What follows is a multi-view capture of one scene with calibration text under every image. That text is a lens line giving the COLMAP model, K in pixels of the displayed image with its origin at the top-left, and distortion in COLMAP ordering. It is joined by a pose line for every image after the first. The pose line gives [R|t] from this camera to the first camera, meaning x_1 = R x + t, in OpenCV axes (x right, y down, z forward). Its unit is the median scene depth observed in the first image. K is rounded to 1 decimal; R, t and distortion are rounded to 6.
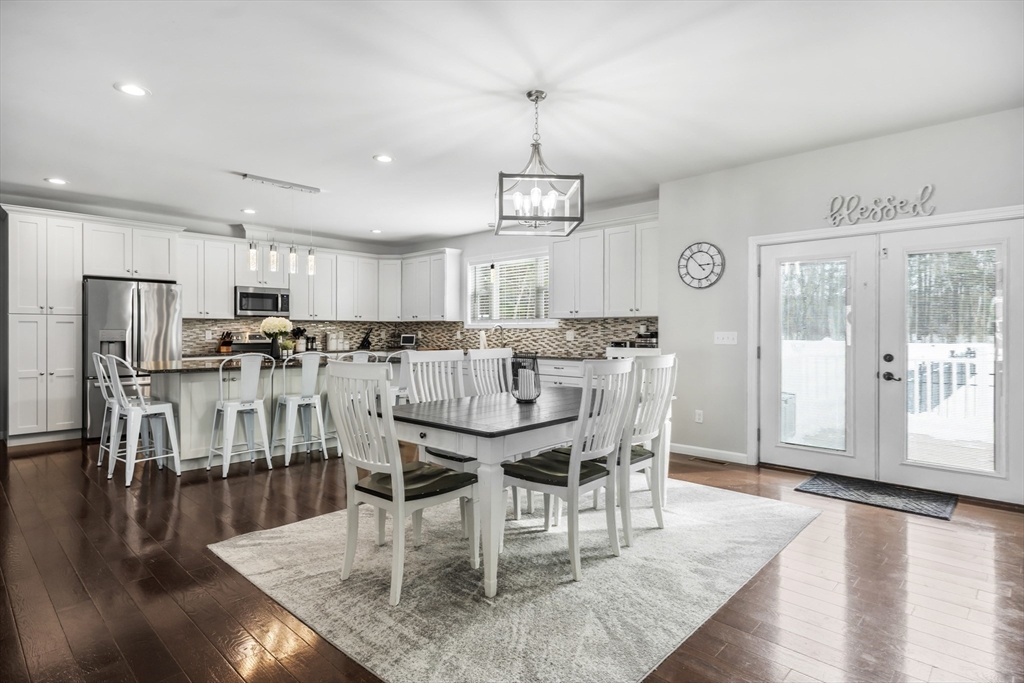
lens RADIAL K [[537.0, 0, 512.0], [0, 537.0, 341.5], [0, 0, 1]] dist [0.000397, -0.000219]
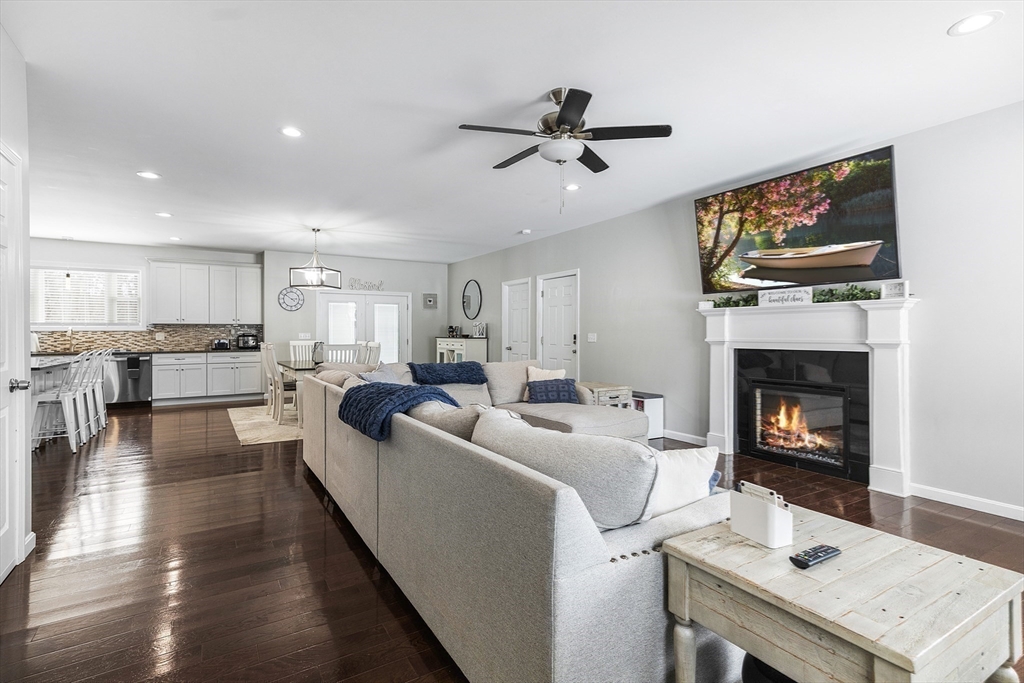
lens RADIAL K [[490.8, 0, 512.0], [0, 490.8, 341.5], [0, 0, 1]] dist [0.026397, 0.000135]
pose [[0.259470, -0.019591, 0.965553, -0.915606], [0.020126, 0.999687, 0.014875, 0.000970], [-0.965542, 0.015573, 0.259783, -0.181720]]
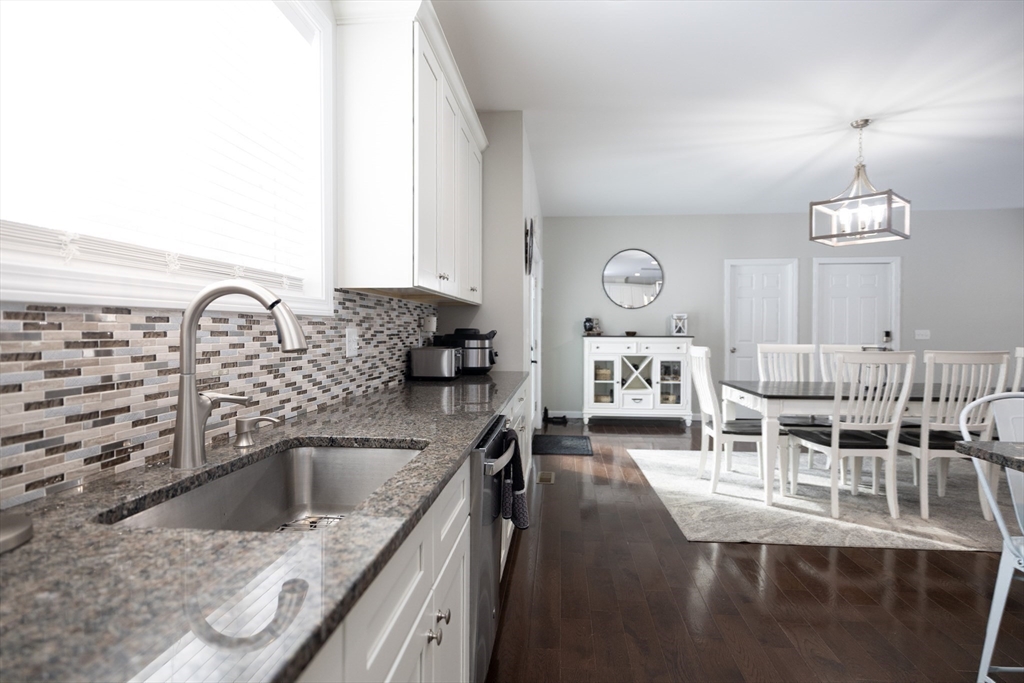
lens RADIAL K [[537.0, 0, 512.0], [0, 537.0, 341.5], [0, 0, 1]] dist [0.000397, -0.000219]
pose [[-0.609111, -0.018290, 0.792874, -0.216090], [0.014780, 0.999299, 0.034406, -0.021556], [-0.792947, 0.032675, -0.608414, 1.186607]]
